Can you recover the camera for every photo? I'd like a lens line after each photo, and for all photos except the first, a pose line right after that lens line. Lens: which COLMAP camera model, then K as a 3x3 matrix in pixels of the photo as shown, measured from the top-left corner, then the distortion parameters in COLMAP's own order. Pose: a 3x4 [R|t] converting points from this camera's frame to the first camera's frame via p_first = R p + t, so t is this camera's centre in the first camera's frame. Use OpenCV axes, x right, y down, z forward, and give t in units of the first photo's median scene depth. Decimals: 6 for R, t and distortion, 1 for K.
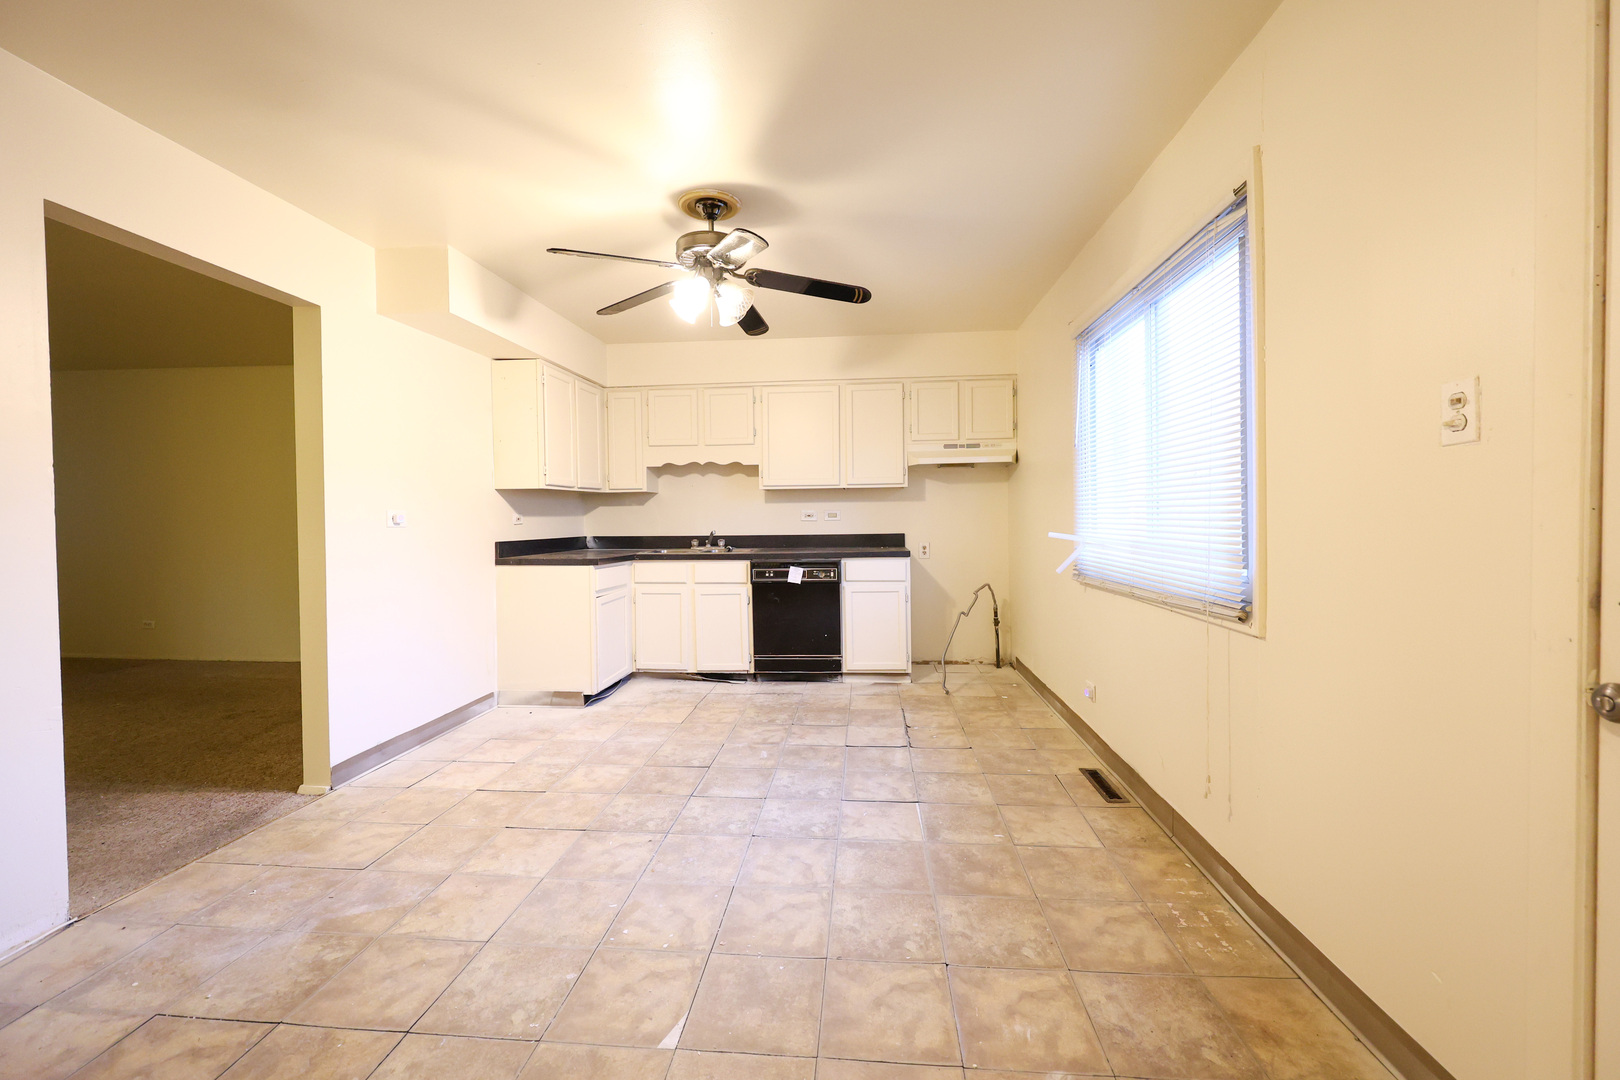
lens RADIAL K [[653.8, 0, 810.0], [0, 653.8, 540.0], [0, 0, 1]] dist [-0.002206, 0.000155]
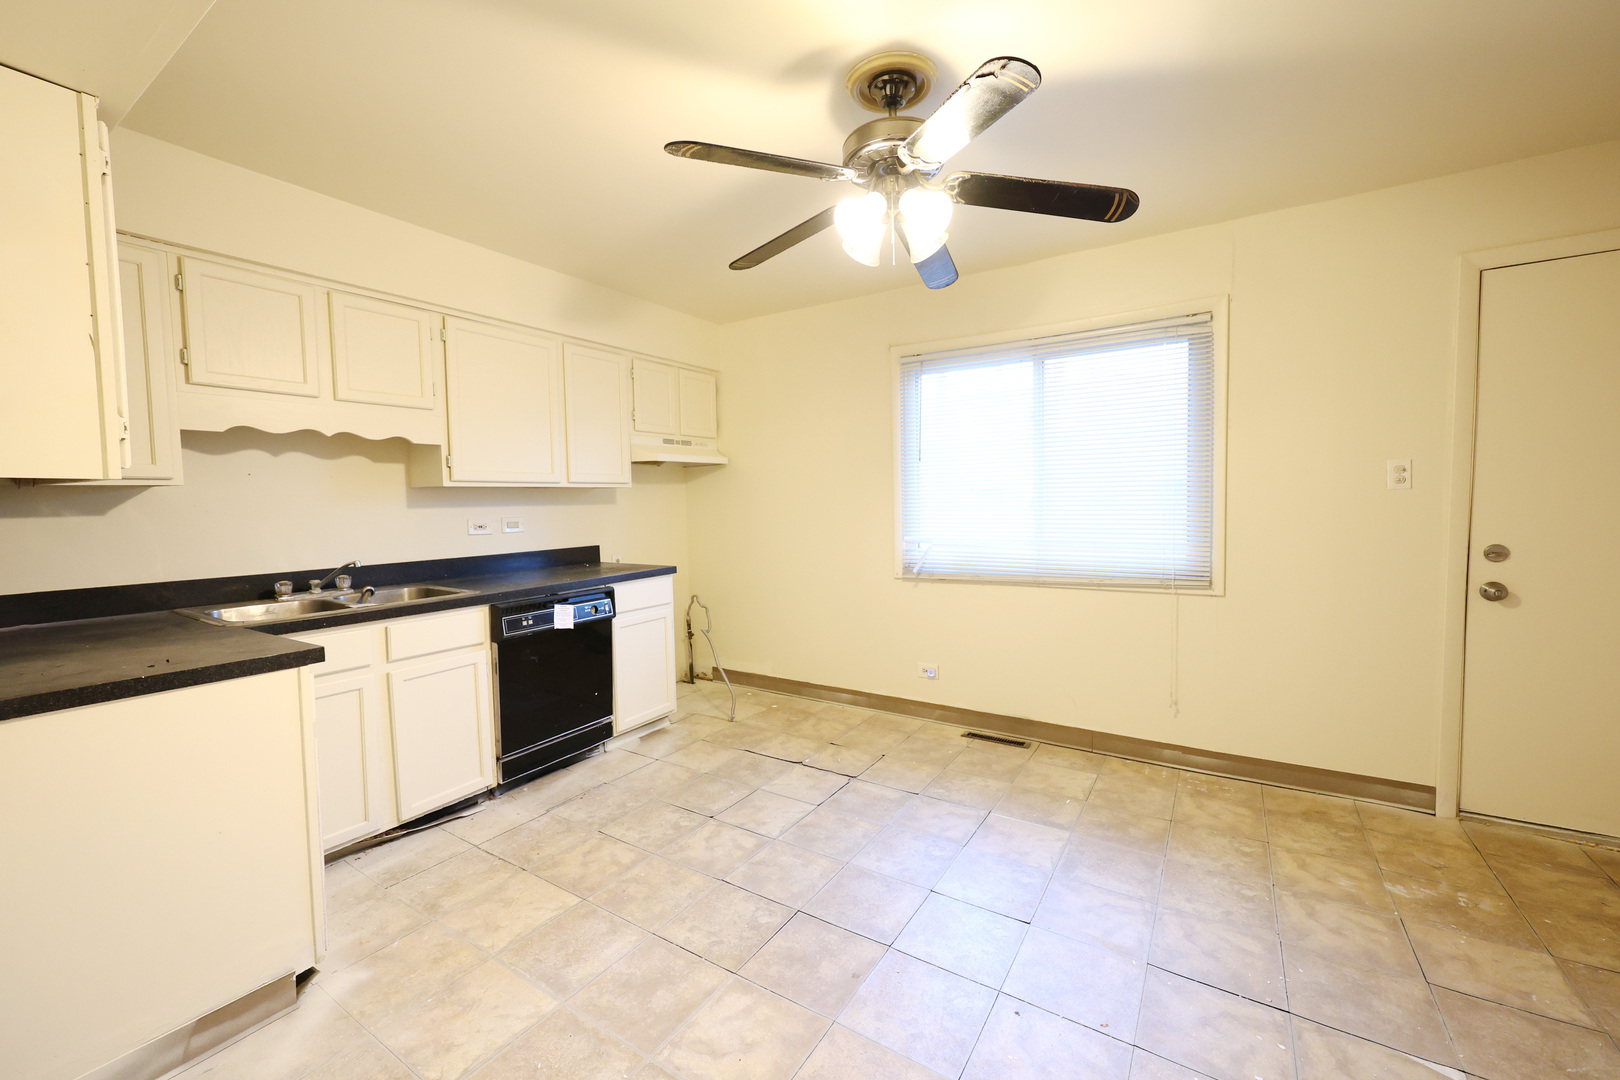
lens RADIAL K [[653.8, 0, 810.0], [0, 653.8, 540.0], [0, 0, 1]] dist [-0.002206, 0.000155]
pose [[0.462394, -0.050965, 0.885209, -0.613427], [0.043605, 0.998446, 0.034707, -0.045984], [-0.885602, 0.022551, 0.463898, 0.570842]]
